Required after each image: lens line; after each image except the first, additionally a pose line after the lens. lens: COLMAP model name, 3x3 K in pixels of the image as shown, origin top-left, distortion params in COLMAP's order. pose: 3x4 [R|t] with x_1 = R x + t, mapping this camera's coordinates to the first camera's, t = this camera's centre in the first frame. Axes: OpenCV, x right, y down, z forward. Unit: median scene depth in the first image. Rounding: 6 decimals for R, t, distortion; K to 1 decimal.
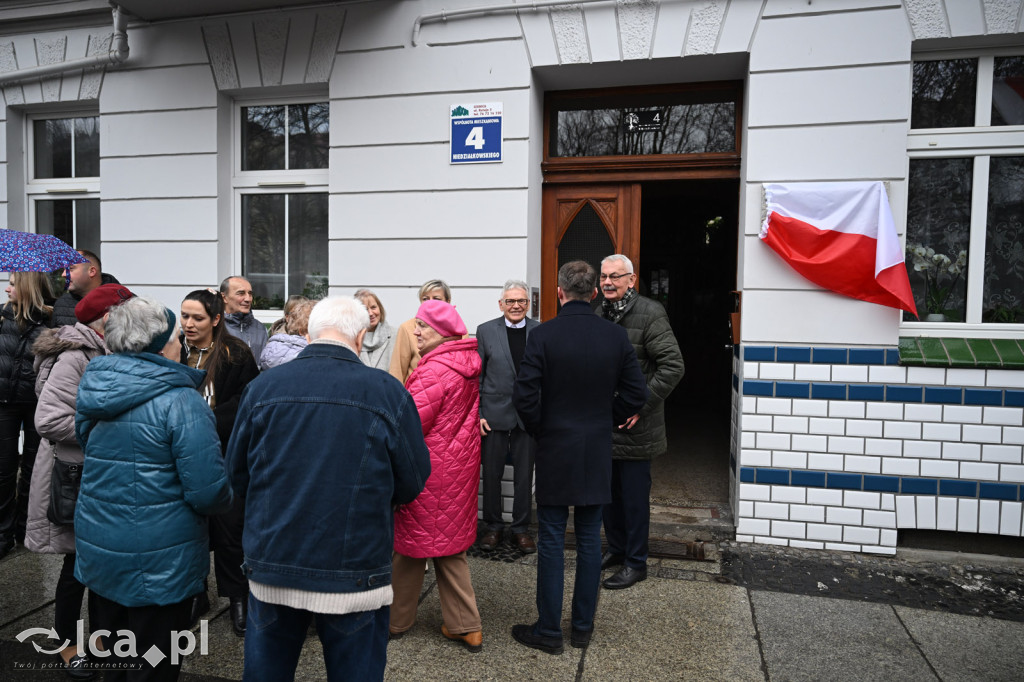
lens RADIAL K [[673.7, 0, 511.0], [0, 673.7, 336.7], [0, 0, 1]] dist [-0.000637, -0.000011]
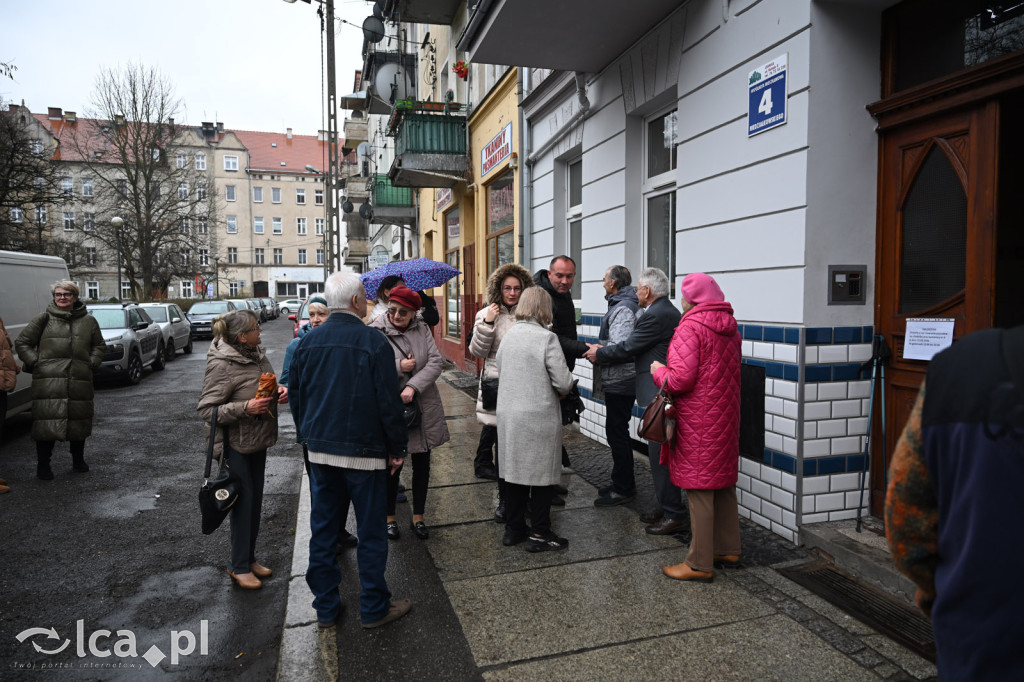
lens RADIAL K [[680.4, 0, 509.3], [0, 680.4, 343.0], [0, 0, 1]] dist [-0.000650, -0.000005]
pose [[0.483485, 0.038497, -0.874506, 0.602163], [-0.024025, 0.999240, 0.030705, 0.005575], [0.875023, 0.006165, 0.484042, 0.271807]]
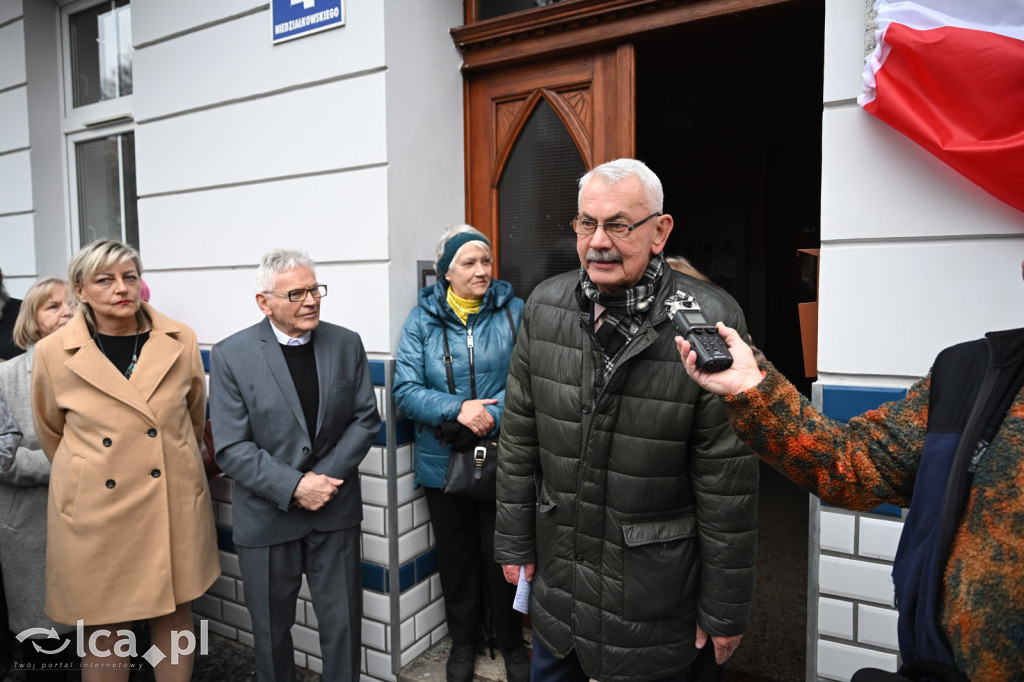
lens RADIAL K [[680.4, 0, 509.3], [0, 680.4, 343.0], [0, 0, 1]] dist [-0.000650, -0.000005]
pose [[0.959146, -0.002617, -0.282899, 0.266056], [0.010108, 0.999636, 0.025025, -0.022156], [0.282731, -0.026862, 0.958823, 0.528863]]
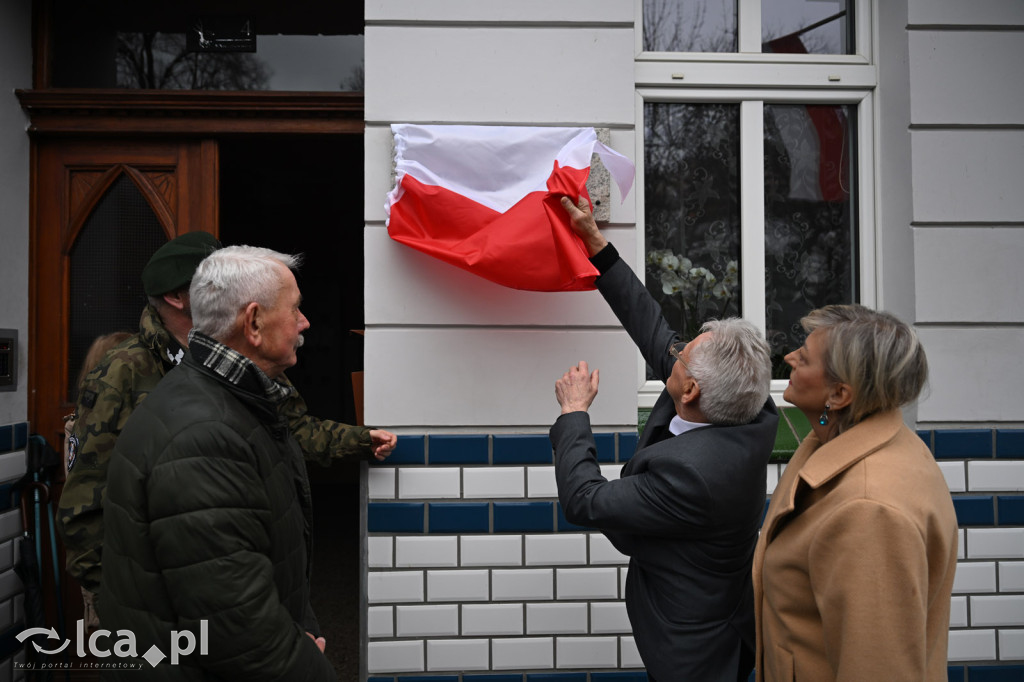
lens RADIAL K [[680.4, 0, 514.0], [0, 680.4, 344.4], [0, 0, 1]] dist [0.000046, -0.002039]
pose [[0.962810, -0.013318, 0.269852, 0.296795], [0.030351, 0.997794, -0.059047, -0.020893], [-0.268470, 0.065042, 0.961090, 0.441109]]
